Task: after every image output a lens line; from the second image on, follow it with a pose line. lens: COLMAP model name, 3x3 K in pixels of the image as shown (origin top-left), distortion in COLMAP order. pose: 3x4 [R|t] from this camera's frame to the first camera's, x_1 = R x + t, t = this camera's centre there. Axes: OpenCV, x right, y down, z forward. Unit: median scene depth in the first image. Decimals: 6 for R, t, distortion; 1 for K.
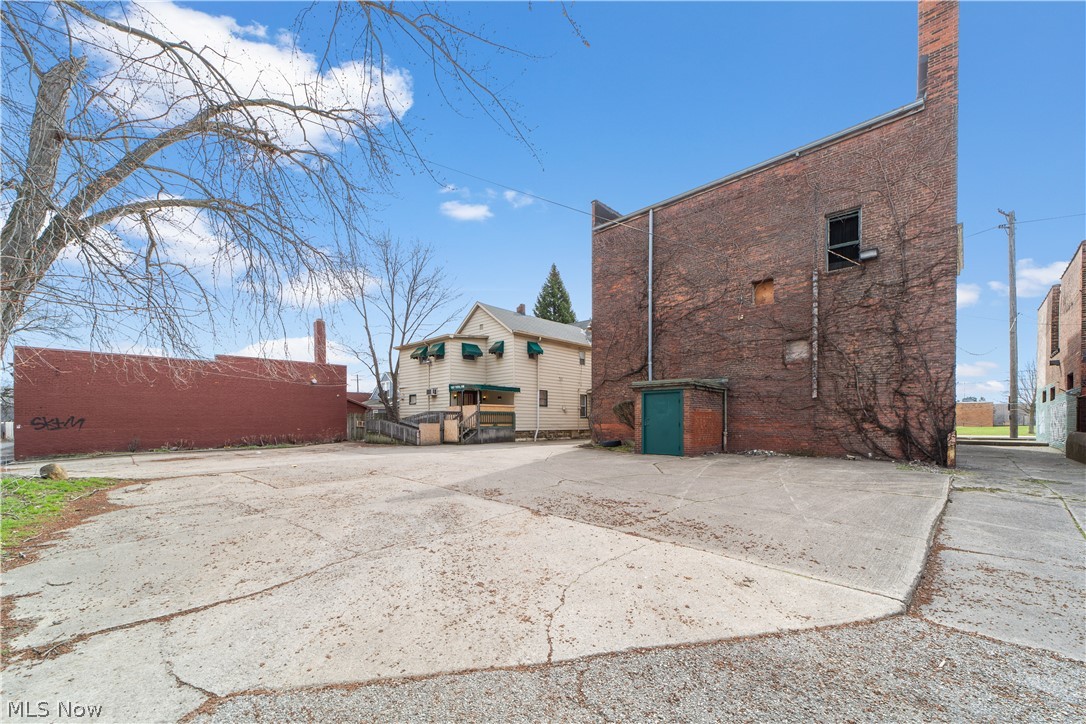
lens RADIAL K [[437.9, 0, 543.3], [0, 437.9, 427.1], [0, 0, 1]] dist [-0.001585, 0.003508]
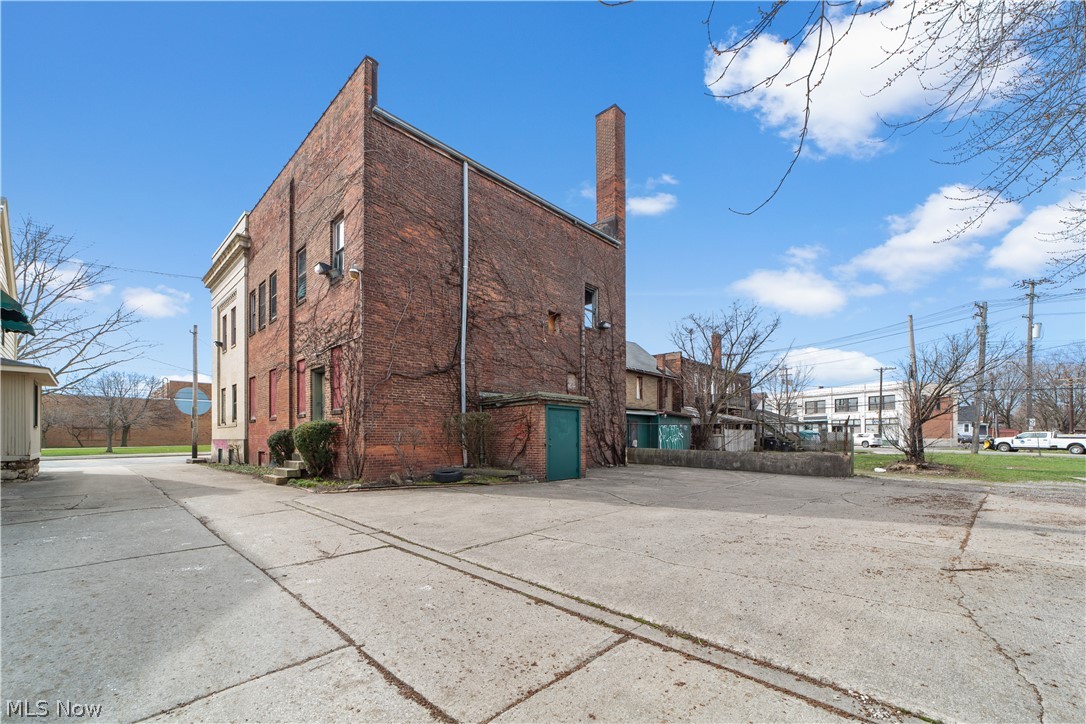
lens RADIAL K [[437.9, 0, 543.3], [0, 437.9, 427.1], [0, 0, 1]] dist [-0.001585, 0.003508]
pose [[-0.016306, 0.021501, 0.999636, -0.739473], [0.014437, 0.999670, -0.021266, -0.030413], [-0.999763, 0.014085, -0.016611, 1.302654]]
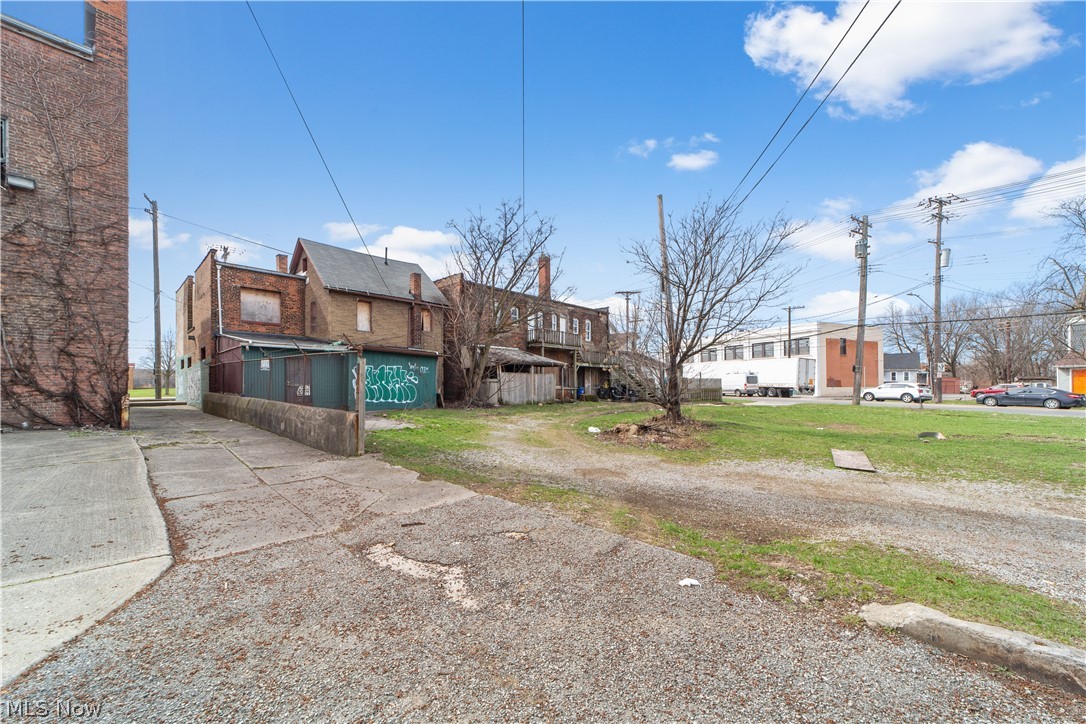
lens RADIAL K [[417.0, 0, 539.7], [0, 417.0, 383.1], [0, 0, 1]] dist [-0.000328, 0.000211]
pose [[-0.014228, 0.003600, 0.999892, -0.061392], [0.013163, 0.999908, -0.003412, 0.000391], [-0.999812, 0.013113, -0.014274, 0.038506]]
